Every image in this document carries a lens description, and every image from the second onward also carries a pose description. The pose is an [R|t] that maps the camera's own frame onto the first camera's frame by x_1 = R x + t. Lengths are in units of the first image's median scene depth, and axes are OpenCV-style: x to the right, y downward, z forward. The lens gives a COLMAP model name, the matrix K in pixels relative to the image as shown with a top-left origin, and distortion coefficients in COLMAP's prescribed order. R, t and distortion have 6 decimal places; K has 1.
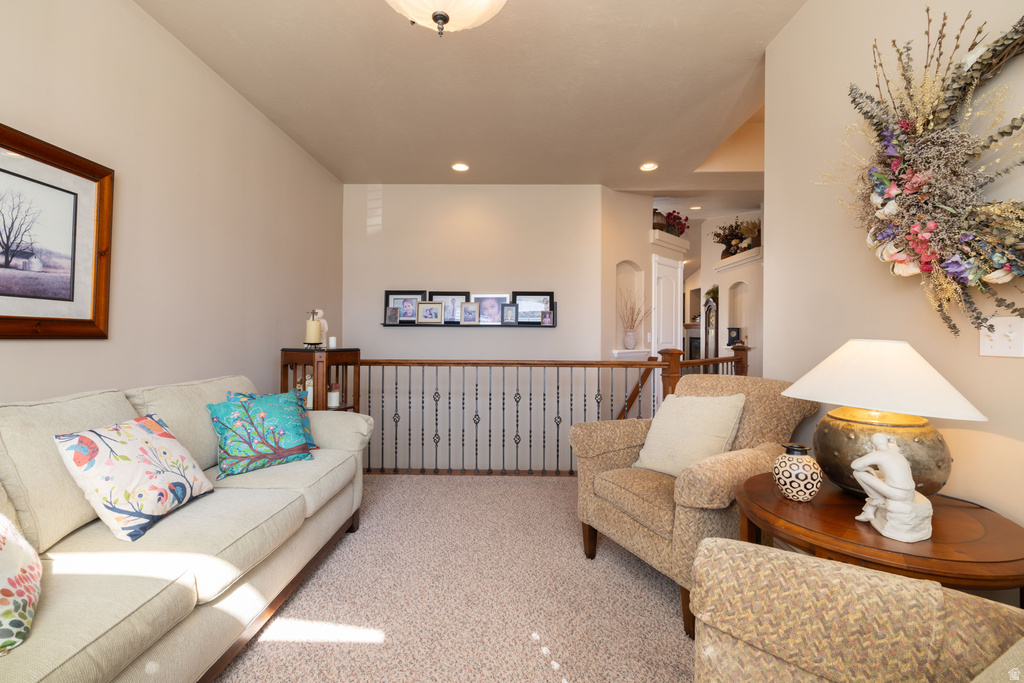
lens RADIAL K [[431.6, 0, 508.0], [0, 431.6, 338.5], [0, 0, 1]] dist [0.001374, -0.000232]
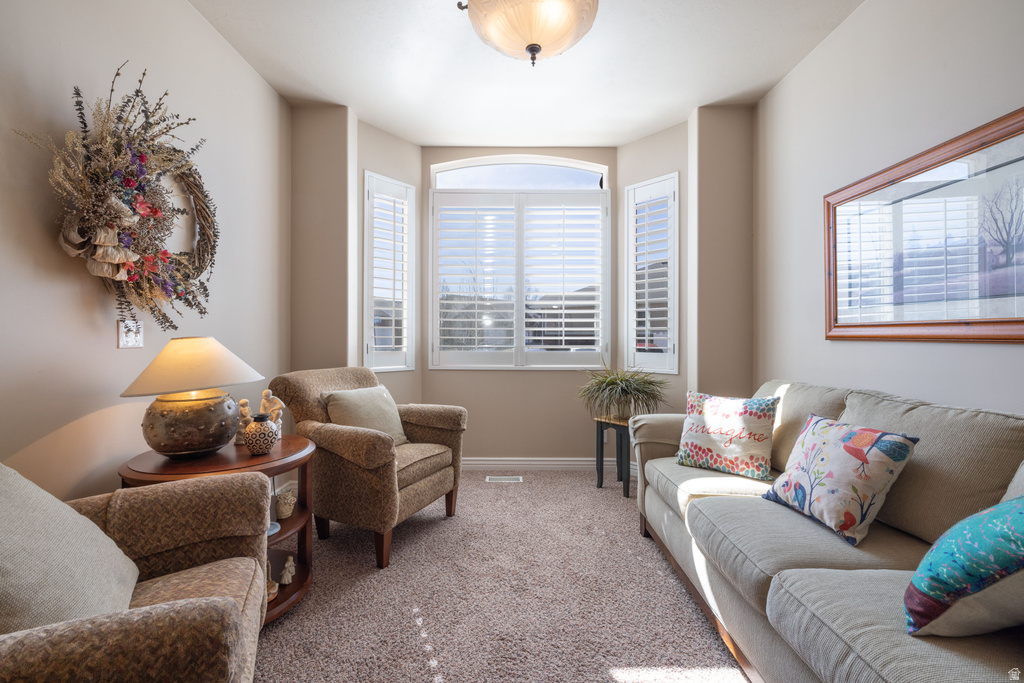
lens RADIAL K [[431.6, 0, 511.1], [0, 431.6, 338.3], [0, 0, 1]] dist [0.001374, -0.000232]
pose [[-0.999773, -0.007188, -0.020077, -0.078402], [-0.007328, 0.999949, 0.006912, -0.007726], [0.020027, 0.007058, -0.999775, 1.970315]]
